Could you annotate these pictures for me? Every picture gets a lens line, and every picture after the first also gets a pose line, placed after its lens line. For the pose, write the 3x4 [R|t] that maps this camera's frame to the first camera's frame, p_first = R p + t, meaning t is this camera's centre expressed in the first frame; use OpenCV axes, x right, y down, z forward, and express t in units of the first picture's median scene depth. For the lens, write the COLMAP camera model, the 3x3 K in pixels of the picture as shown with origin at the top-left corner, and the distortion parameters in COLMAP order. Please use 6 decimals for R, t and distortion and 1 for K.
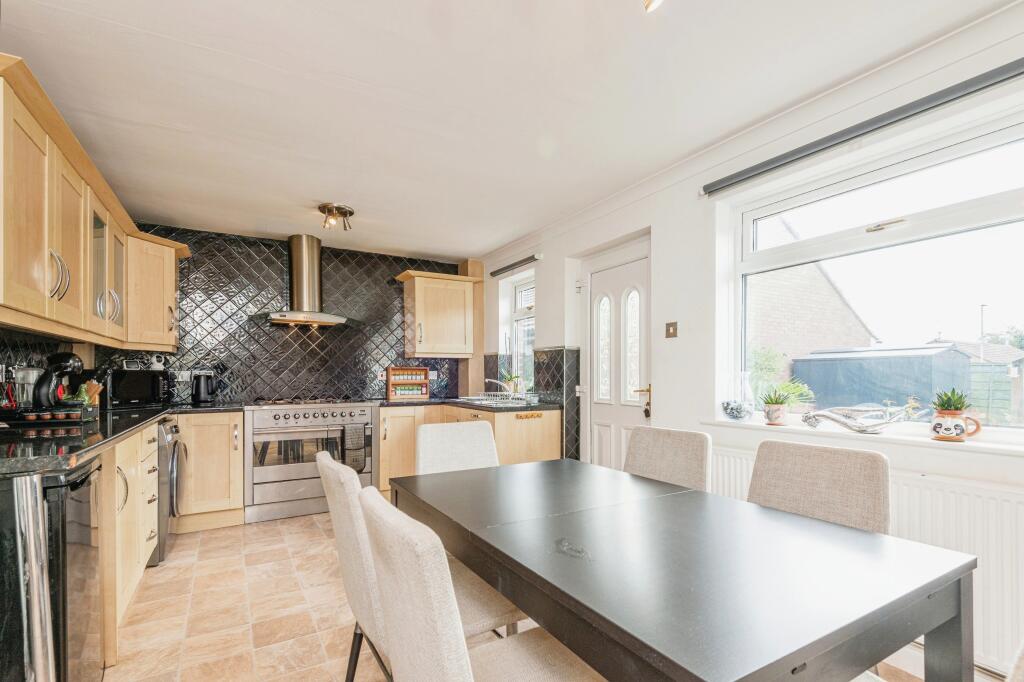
lens RADIAL K [[479.5, 0, 515.3], [0, 479.5, 367.9], [0, 0, 1]] dist [0.022444, -0.000331]
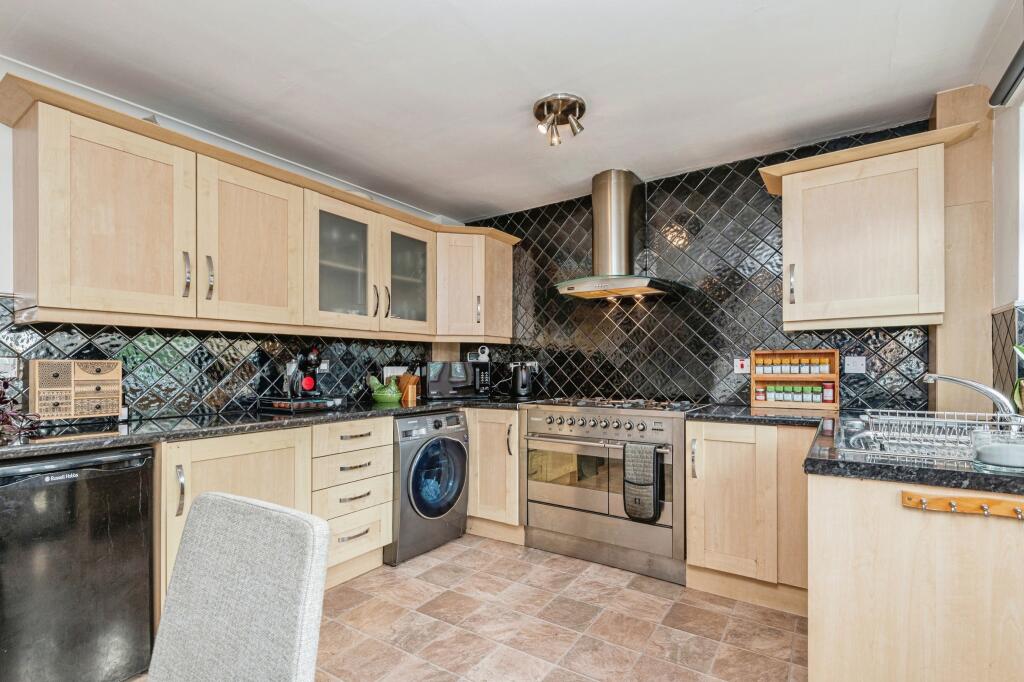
lens RADIAL K [[479.5, 0, 515.3], [0, 479.5, 367.9], [0, 0, 1]] dist [0.022444, -0.000331]
pose [[0.439146, 0.002813, -0.898411, 0.147576], [0.019946, 0.999718, 0.012880, 0.005650], [0.898194, -0.023576, 0.438967, 0.536924]]
